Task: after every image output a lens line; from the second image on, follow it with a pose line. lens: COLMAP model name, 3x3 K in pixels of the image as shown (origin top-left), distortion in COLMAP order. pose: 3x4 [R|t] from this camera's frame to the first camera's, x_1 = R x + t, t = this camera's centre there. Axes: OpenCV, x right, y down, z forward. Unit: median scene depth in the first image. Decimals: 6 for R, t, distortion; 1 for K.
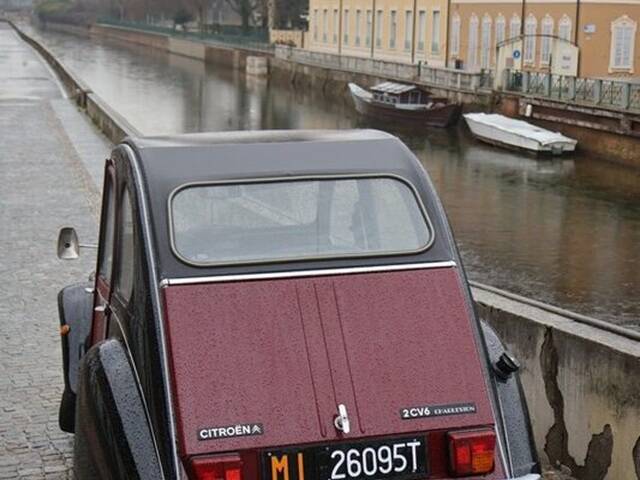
lens RADIAL K [[1223.3, 0, 320.0], [0, 1223.3, 240.0], [0, 0, 1]] dist [0.016403, -0.081887]
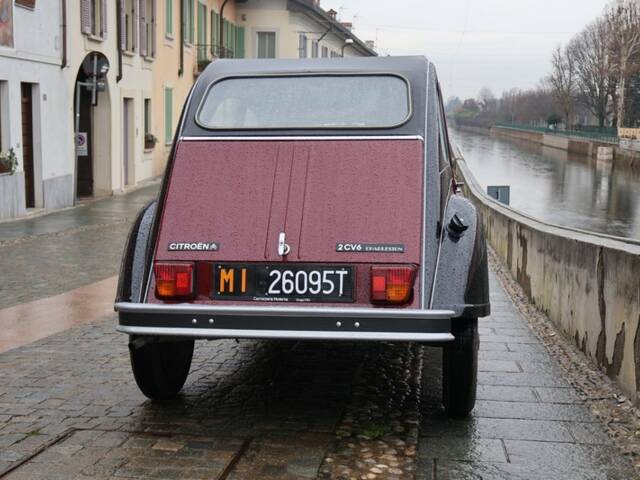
lens RADIAL K [[853.3, 0, 320.0], [0, 853.3, 240.0], [0, 0, 1]] dist [0.025506, 0.033589]
pose [[0.926773, 0.054824, -0.371601, 0.351531], [-0.071766, 0.996911, -0.031905, 0.160079], [0.368703, 0.056237, 0.927844, 0.228333]]
